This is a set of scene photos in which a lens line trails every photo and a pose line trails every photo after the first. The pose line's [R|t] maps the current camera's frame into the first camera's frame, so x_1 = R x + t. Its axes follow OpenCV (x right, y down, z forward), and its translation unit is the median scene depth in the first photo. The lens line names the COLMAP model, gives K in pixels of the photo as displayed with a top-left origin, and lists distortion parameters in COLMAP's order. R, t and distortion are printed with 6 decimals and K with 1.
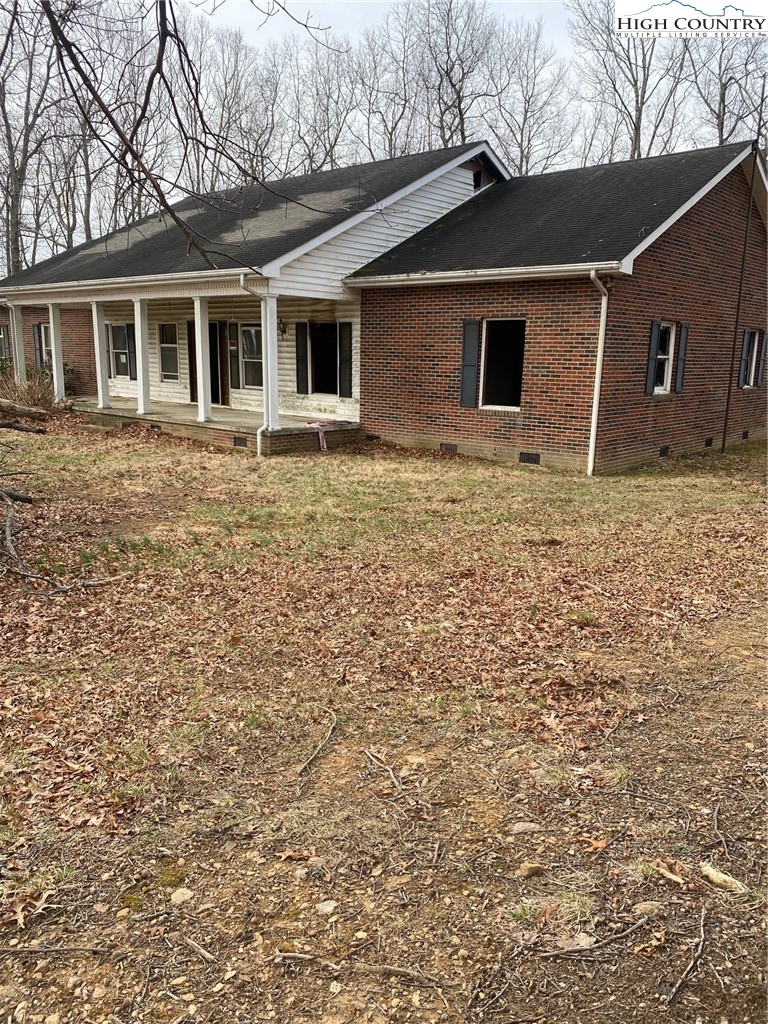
lens RADIAL K [[763.3, 0, 384.0], [0, 763.3, 512.0], [0, 0, 1]] dist [0.022730, -0.005466]
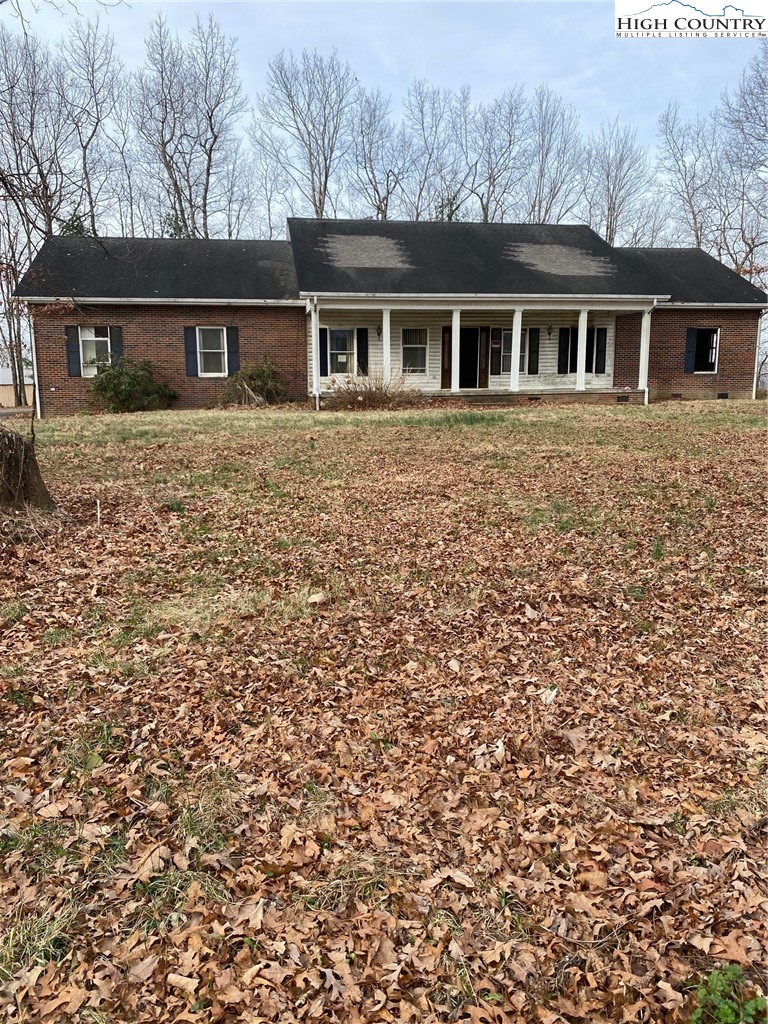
lens RADIAL K [[763.3, 0, 384.0], [0, 763.3, 512.0], [0, 0, 1]] dist [0.022730, -0.005466]
pose [[0.606167, -0.166131, 0.777793, -1.735540], [0.189274, 0.979977, 0.061807, -0.049167], [-0.772488, 0.109751, 0.625474, 0.373653]]
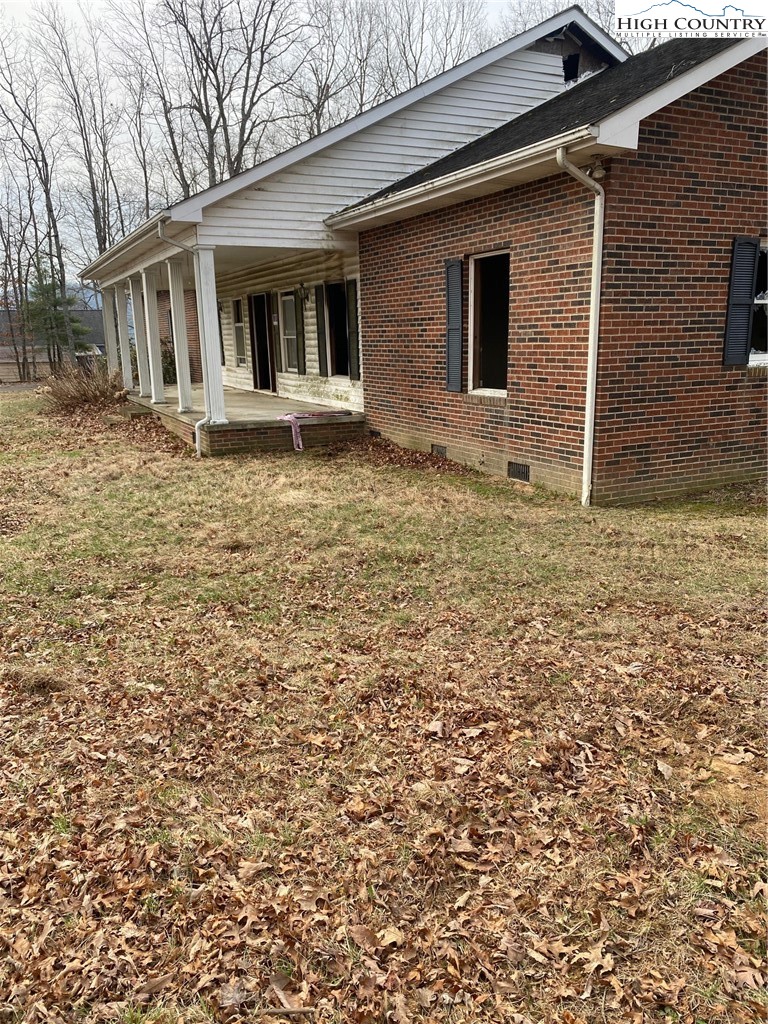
lens RADIAL K [[785.2, 0, 384.0], [0, 785.2, 512.0], [0, 0, 1]] dist [0.005125, -0.000898]
pose [[0.923239, 0.050461, -0.380897, 0.291356], [-0.046178, 0.998725, 0.020380, -0.038496], [0.381440, -0.001227, 0.924393, 0.304749]]
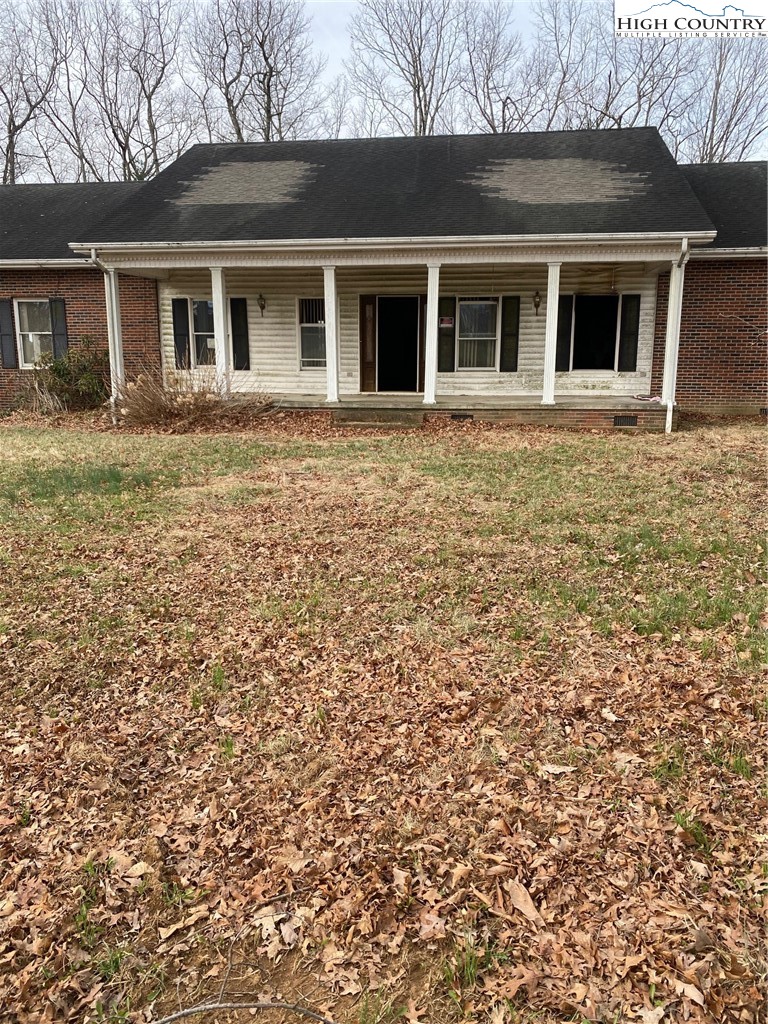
lens RADIAL K [[785.2, 0, 384.0], [0, 785.2, 512.0], [0, 0, 1]] dist [0.005125, -0.000898]
pose [[0.808988, -0.140837, 0.570704, -0.943485], [0.142036, 0.988940, 0.042708, -0.061022], [-0.570407, 0.046511, 0.820044, 0.371489]]
